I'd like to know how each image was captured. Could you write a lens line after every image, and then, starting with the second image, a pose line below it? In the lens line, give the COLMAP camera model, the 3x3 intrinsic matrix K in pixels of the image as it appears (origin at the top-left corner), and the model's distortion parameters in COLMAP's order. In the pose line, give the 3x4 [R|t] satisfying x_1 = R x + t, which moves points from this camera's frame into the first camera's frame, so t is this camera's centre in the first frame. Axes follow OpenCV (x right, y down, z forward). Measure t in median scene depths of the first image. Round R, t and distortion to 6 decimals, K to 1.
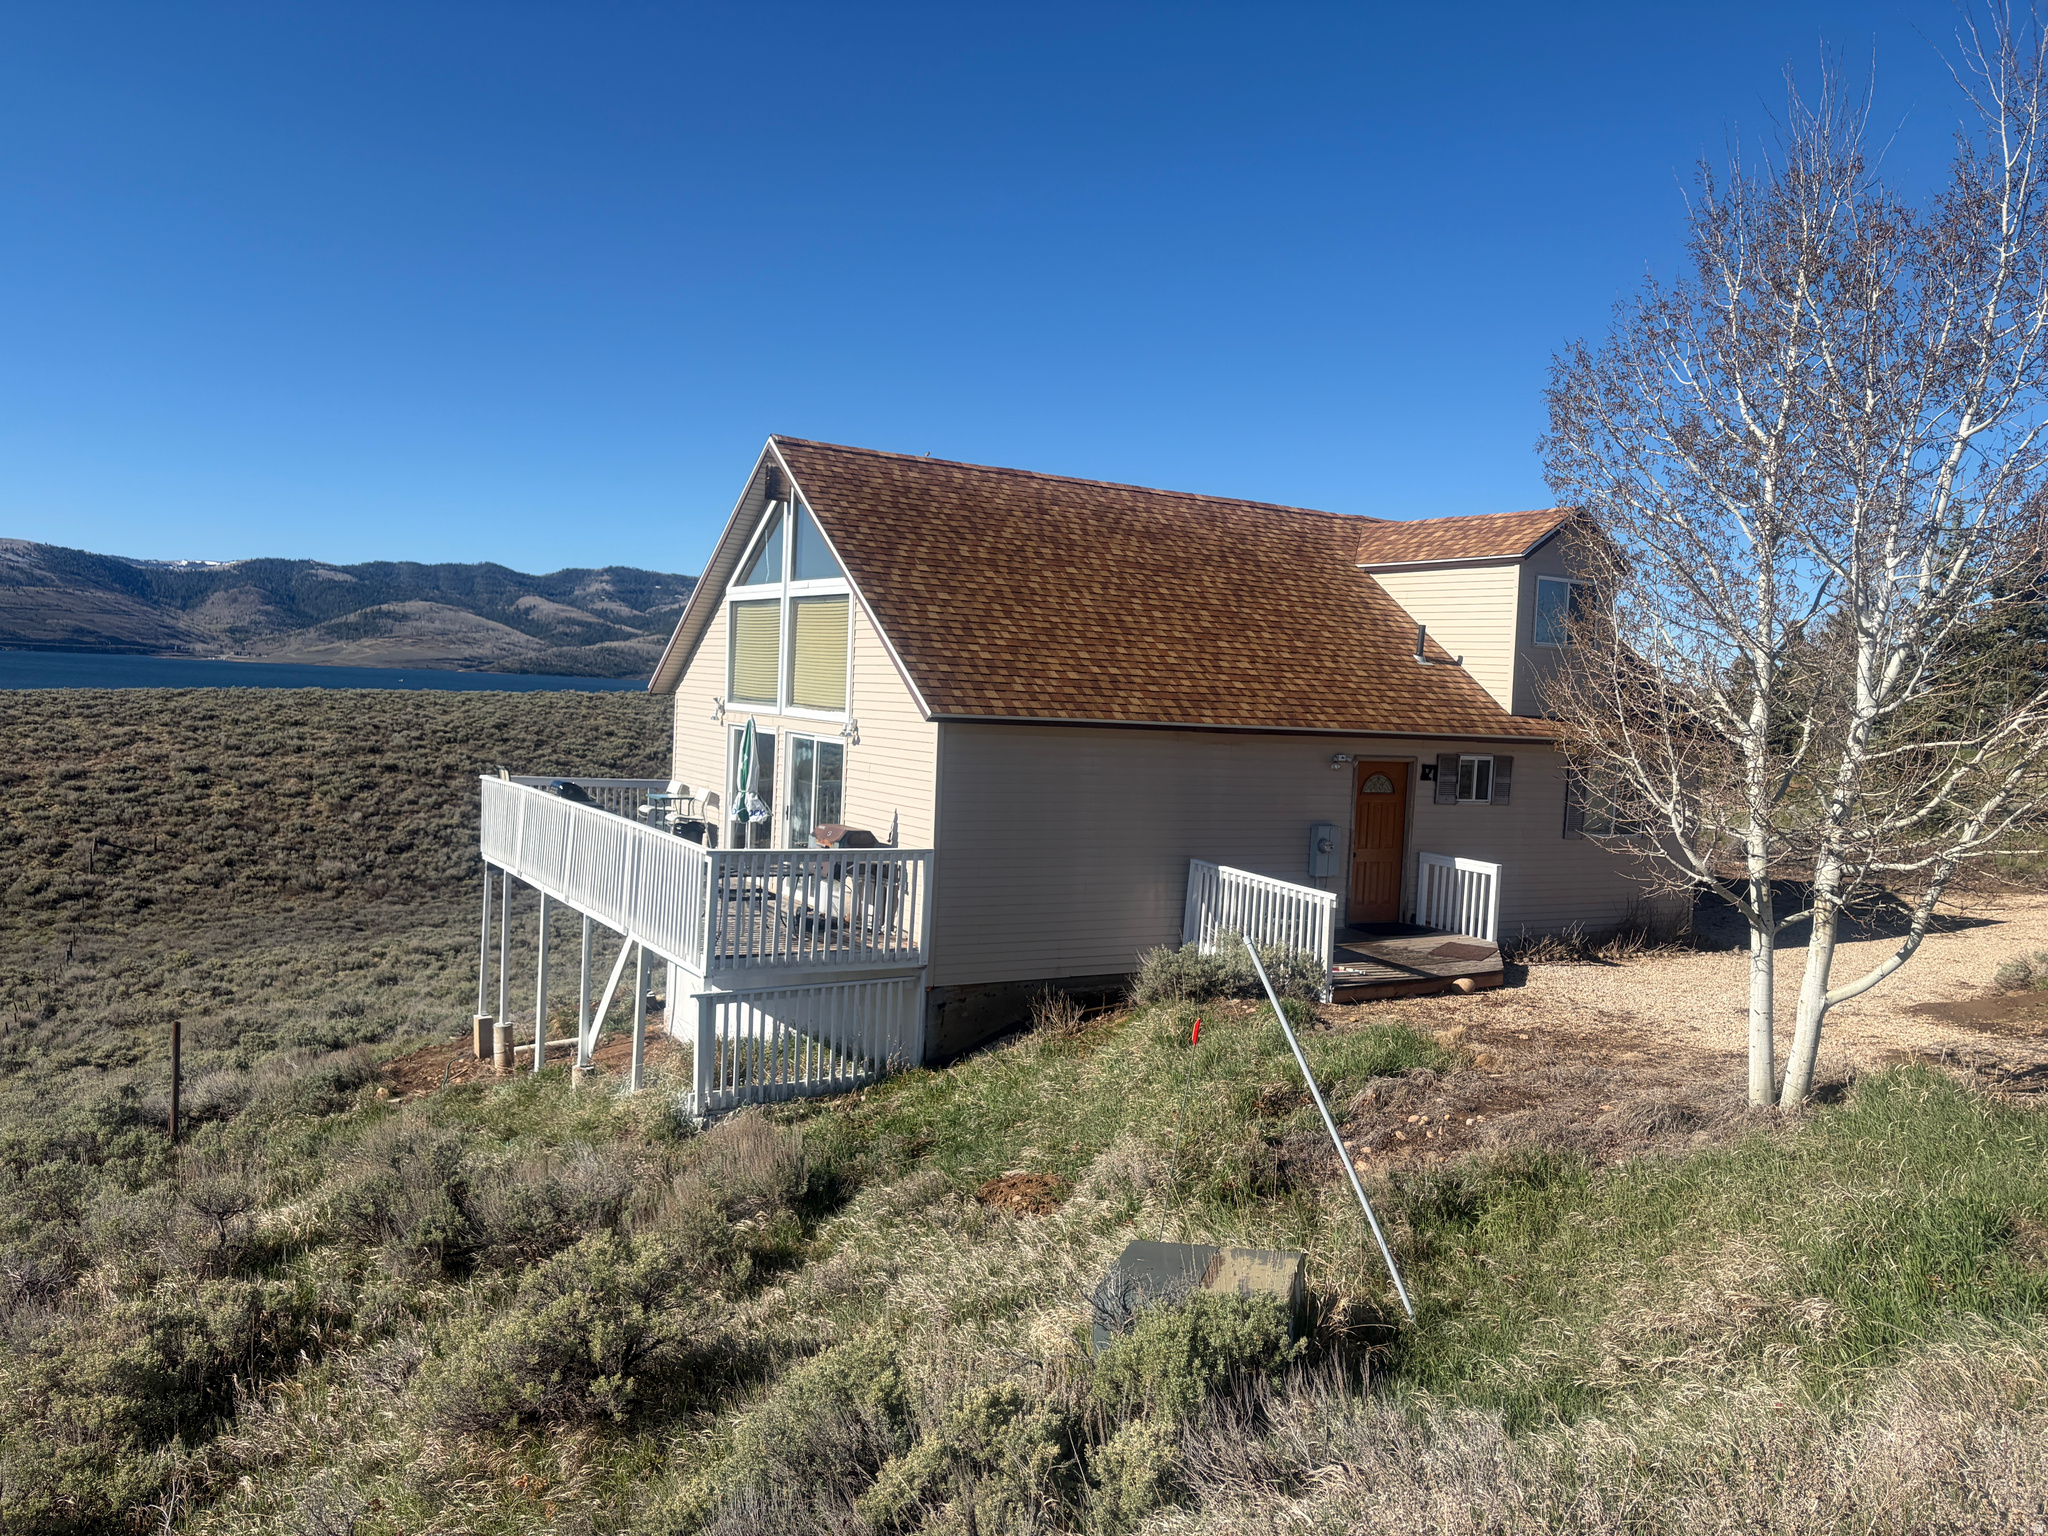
lens RADIAL K [[1541.4, 0, 1034.0], [0, 1541.4, 765.3], [0, 0, 1]] dist [0.051258, -0.060685]
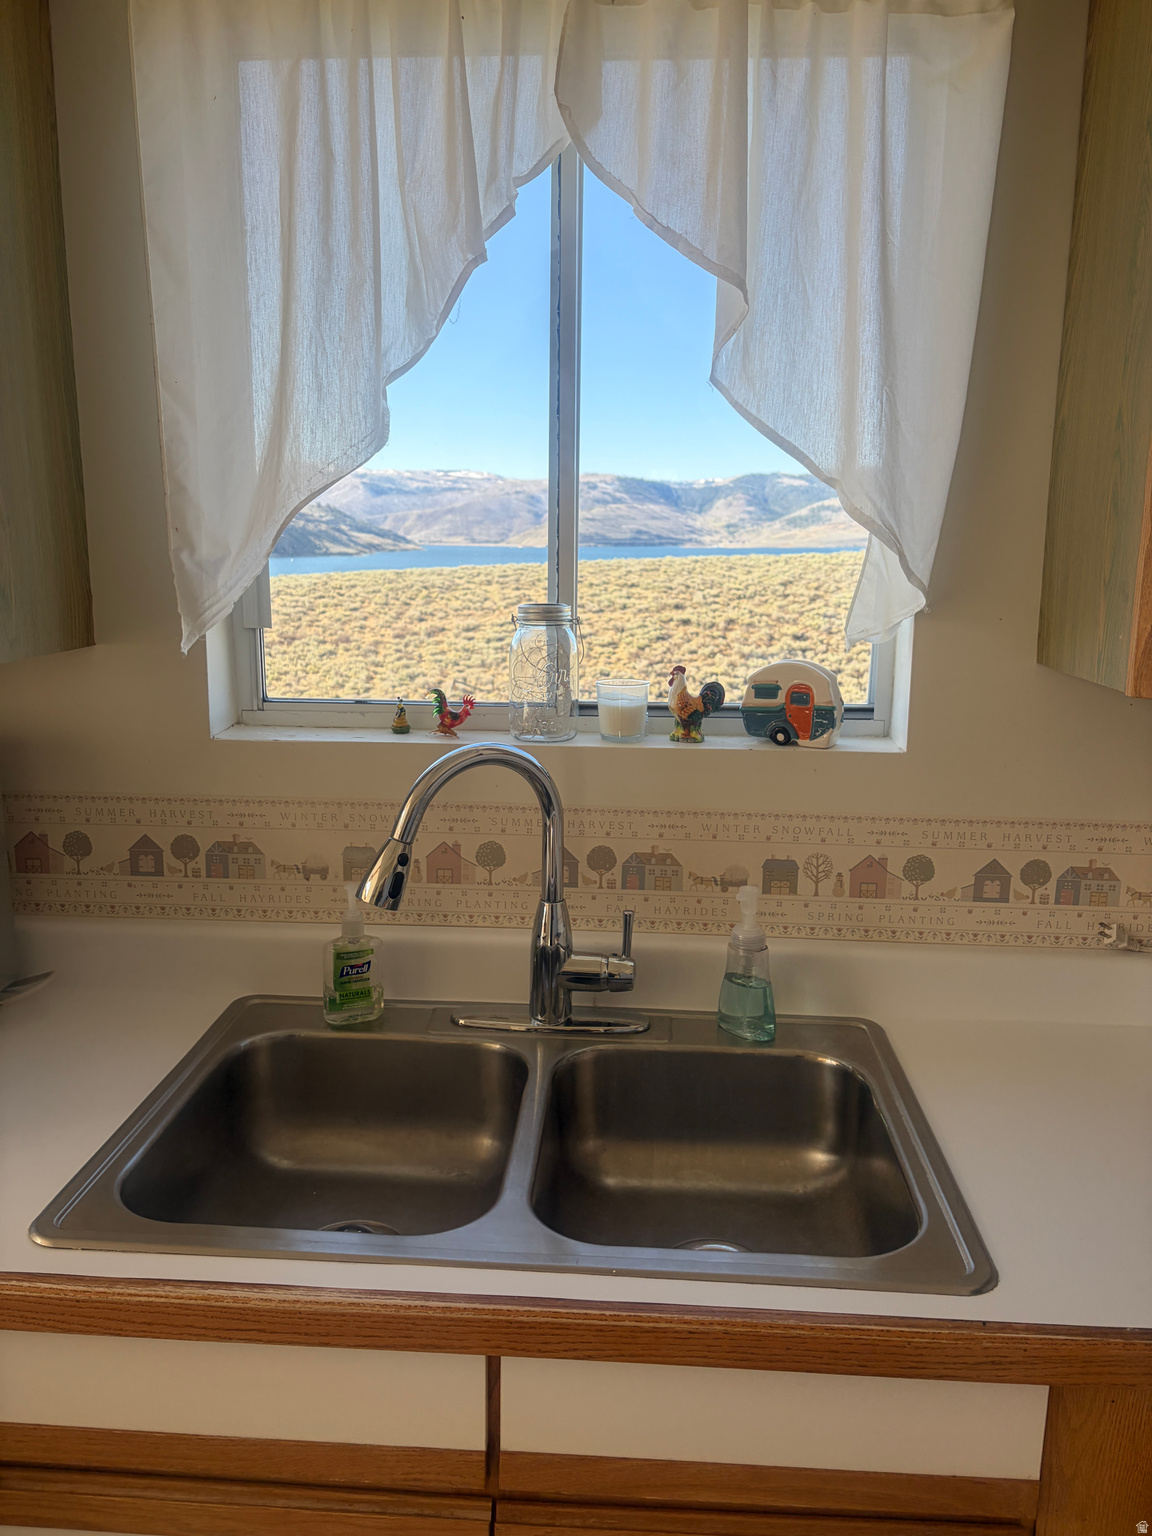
lens RADIAL K [[1156.1, 0, 581.5], [0, 1156.1, 794.1], [0, 0, 1]] dist [0.051258, -0.060685]
pose [[0.824485, 0.079801, -0.560229, 0.020251], [0.004879, 0.988967, 0.148053, 0.000772], [0.565863, -0.124801, 0.814999, 0.261574]]
